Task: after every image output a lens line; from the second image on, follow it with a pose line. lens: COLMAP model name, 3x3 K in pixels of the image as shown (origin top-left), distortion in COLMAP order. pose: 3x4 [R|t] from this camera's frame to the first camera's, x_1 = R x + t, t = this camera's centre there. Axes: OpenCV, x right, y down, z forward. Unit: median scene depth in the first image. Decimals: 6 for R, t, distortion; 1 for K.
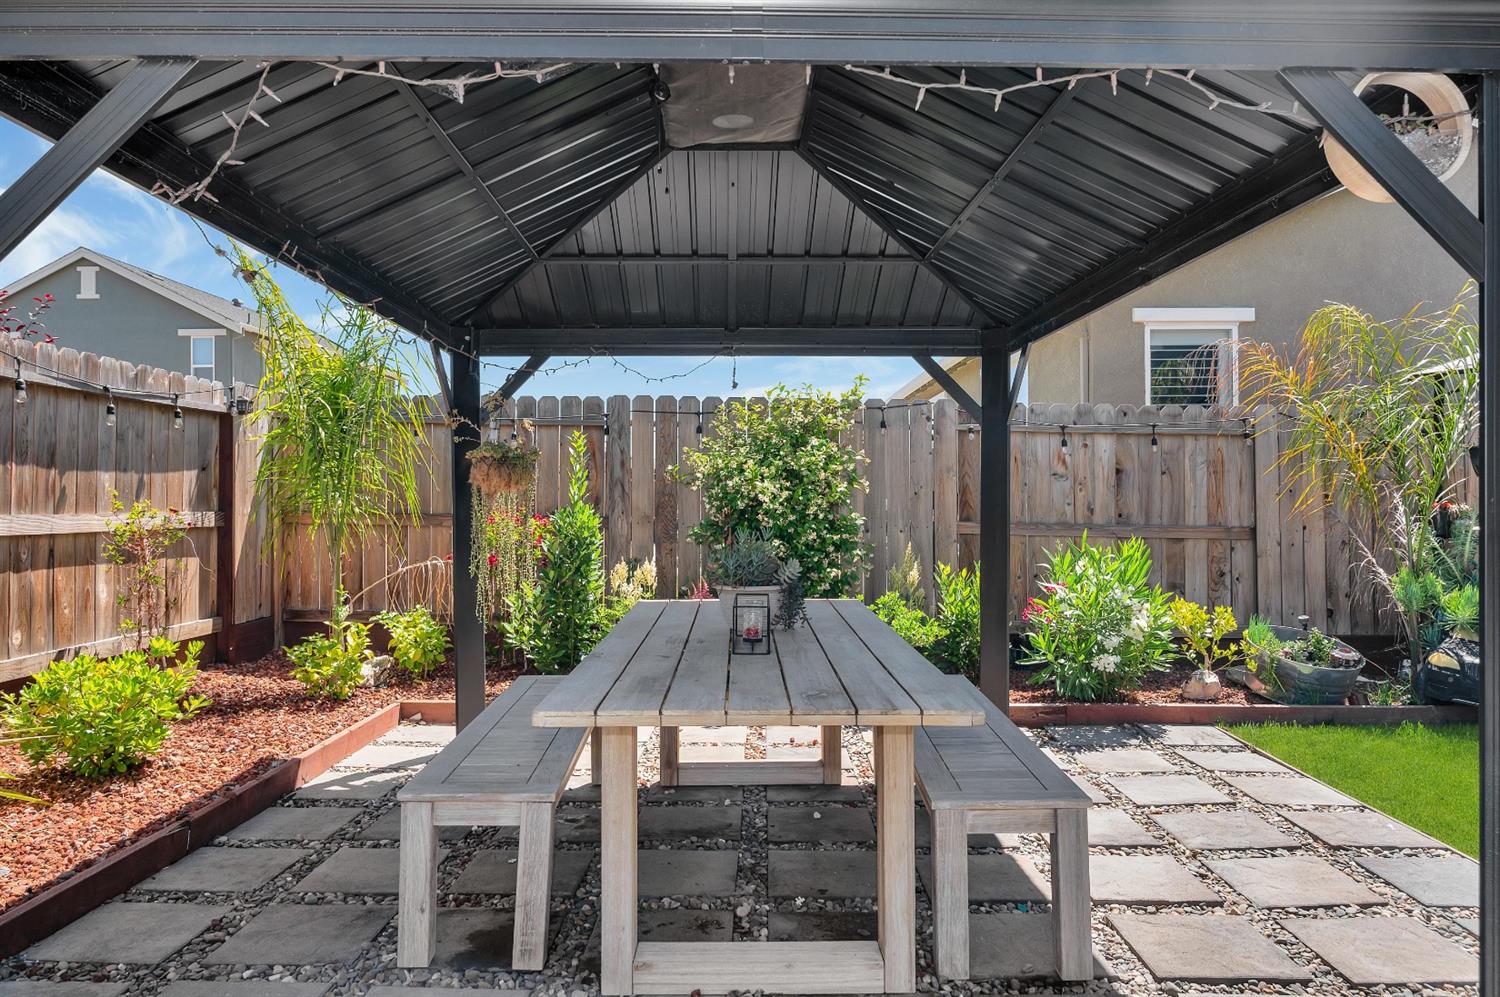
lens RADIAL K [[1030.1, 0, 750.2], [0, 1030.1, 495.3], [0, 0, 1]] dist [-0.001253, -0.000087]
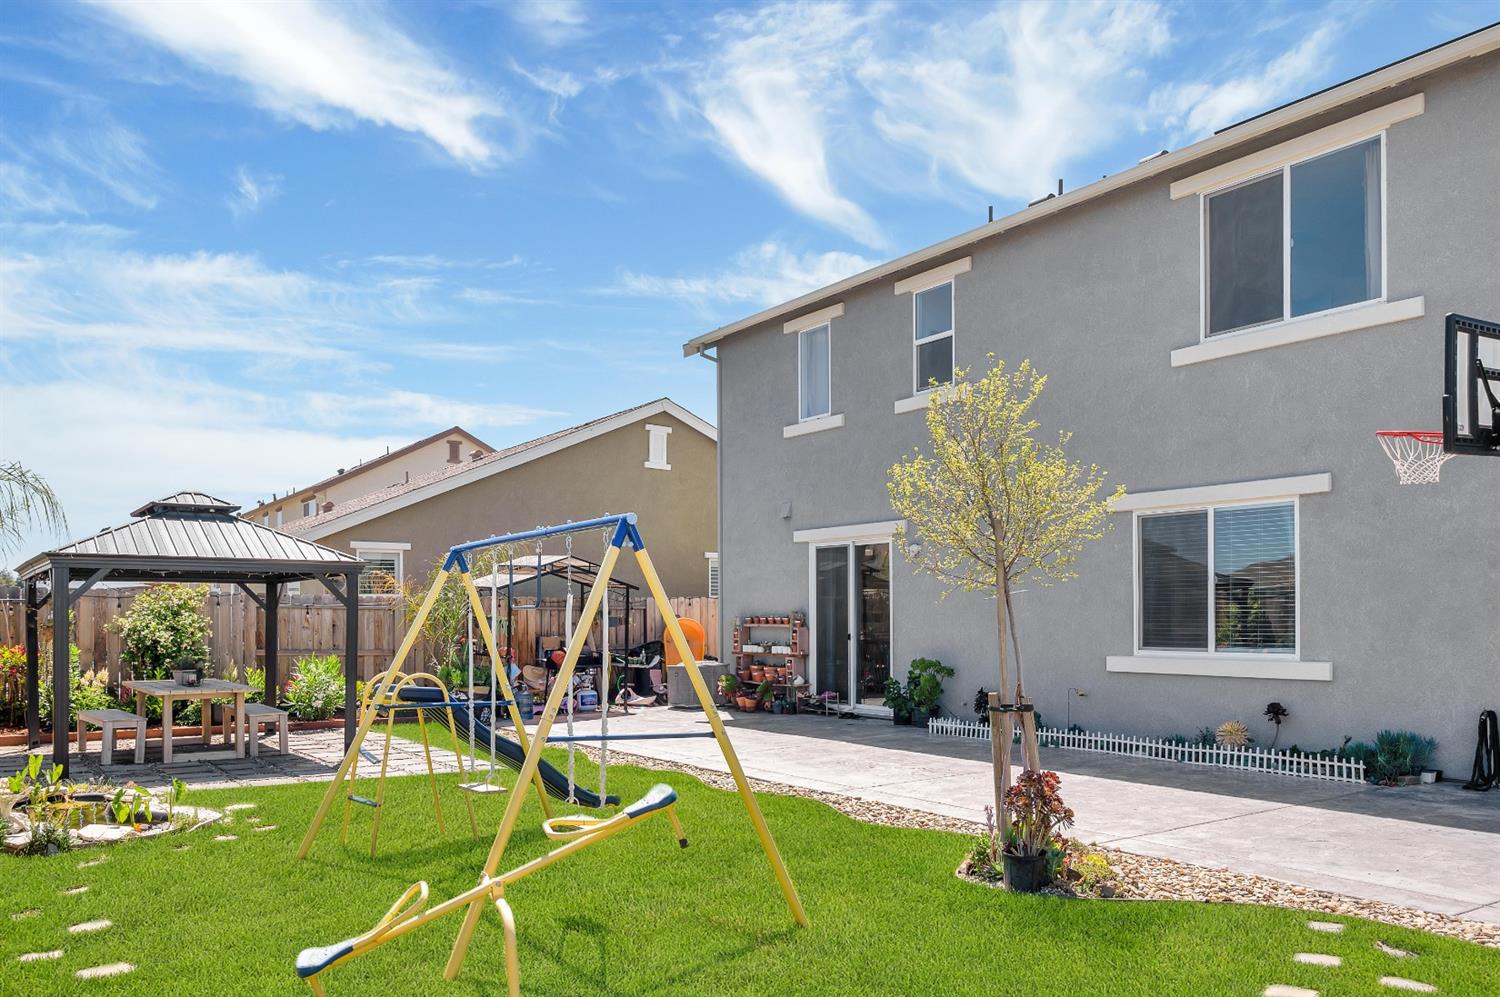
lens RADIAL K [[1143.7, 0, 747.4], [0, 1143.7, 612.2], [0, 0, 1]] dist [0.008182, 0.002986]
pose [[0.825538, 0.002603, 0.564341, -0.320960], [0.001584, 0.999975, -0.006929, -0.035701], [-0.564344, 0.006615, 0.825513, -1.655721]]
